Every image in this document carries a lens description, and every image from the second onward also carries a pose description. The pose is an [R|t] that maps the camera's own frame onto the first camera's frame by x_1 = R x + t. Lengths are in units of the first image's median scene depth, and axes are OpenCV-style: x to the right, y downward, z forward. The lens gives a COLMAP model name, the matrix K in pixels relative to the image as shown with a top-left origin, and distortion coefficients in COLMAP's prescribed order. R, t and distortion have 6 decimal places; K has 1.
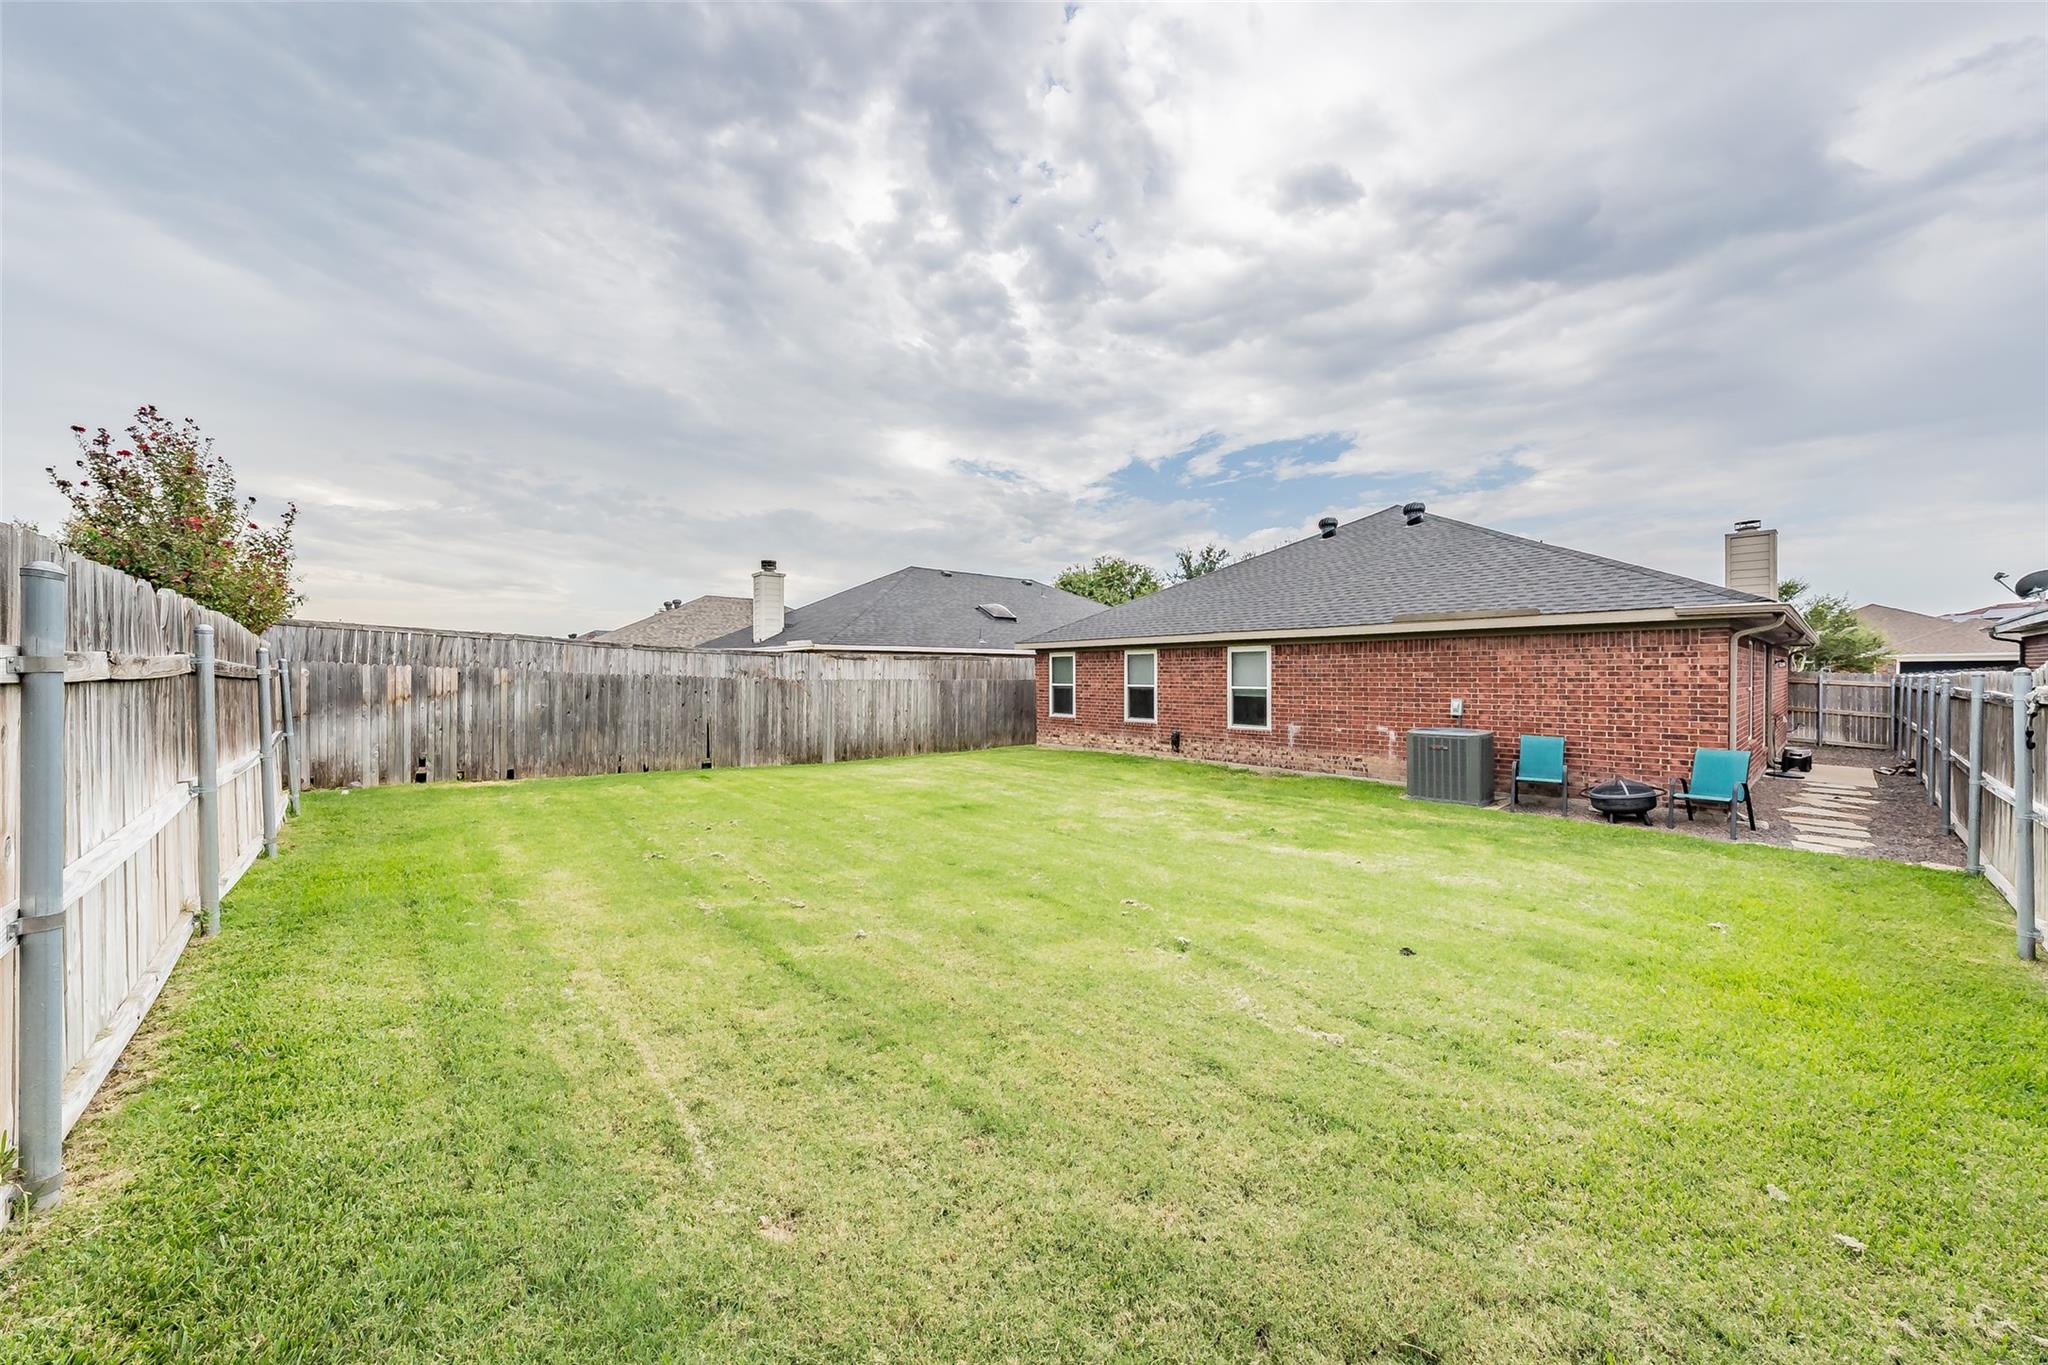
lens RADIAL K [[719.0, 0, 1020.2], [0, 719.0, 692.1], [0, 0, 1]] dist [-0.005351, 0.000595]
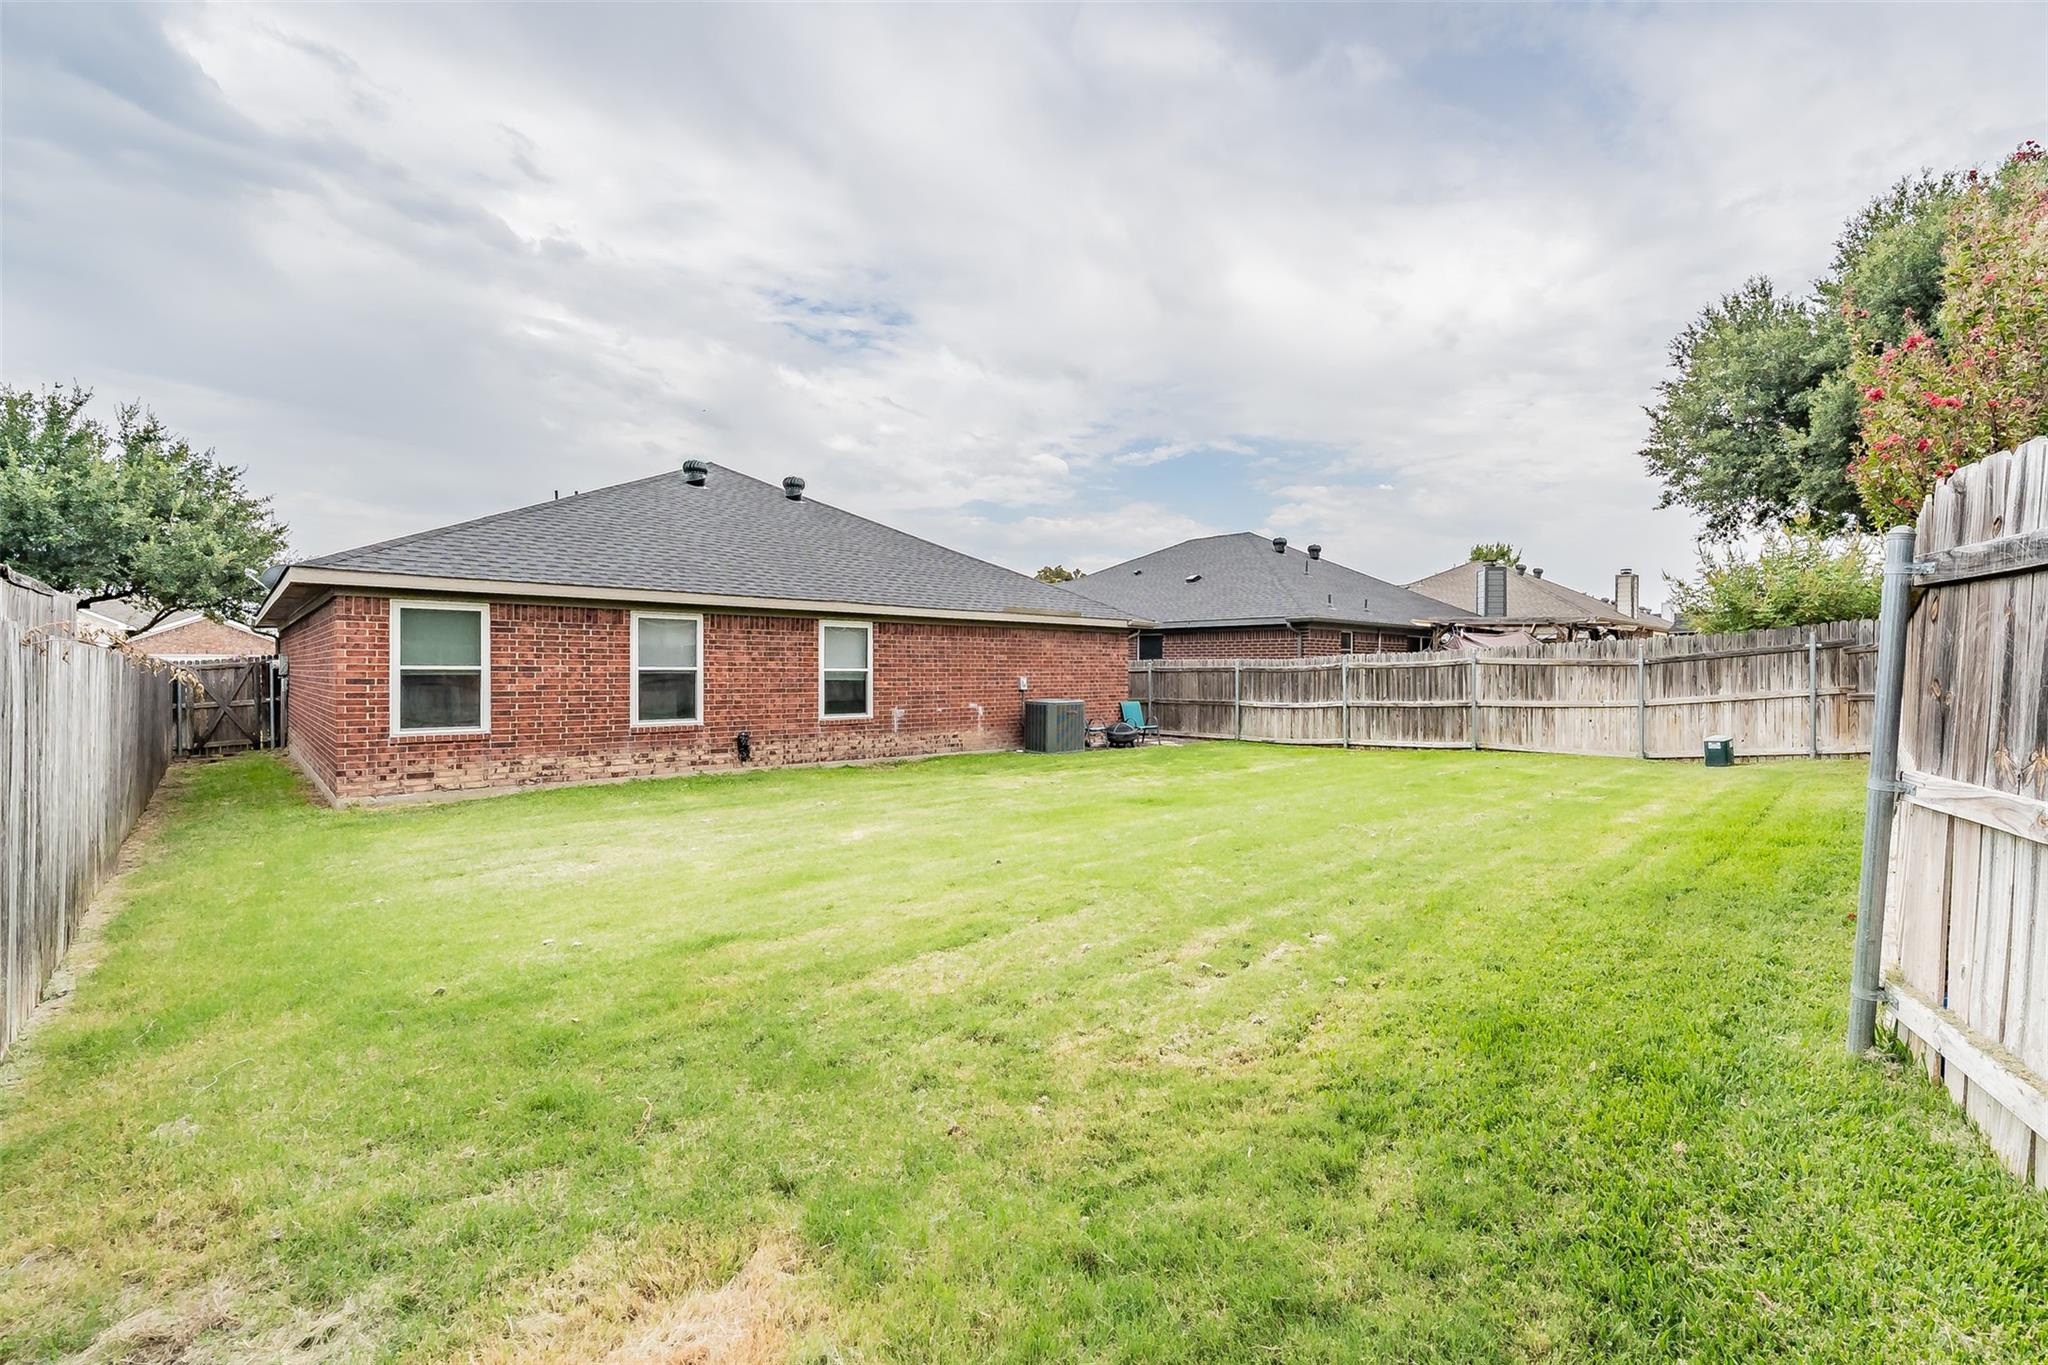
lens RADIAL K [[807.5, 0, 1020.9], [0, 807.5, 677.3], [0, 0, 1]] dist [-0.002211, 0.001002]
pose [[-0.014098, -0.022249, 0.999653, -0.620676], [0.007245, 0.999724, 0.022352, -0.016469], [-0.999874, 0.007557, -0.013933, 0.783724]]
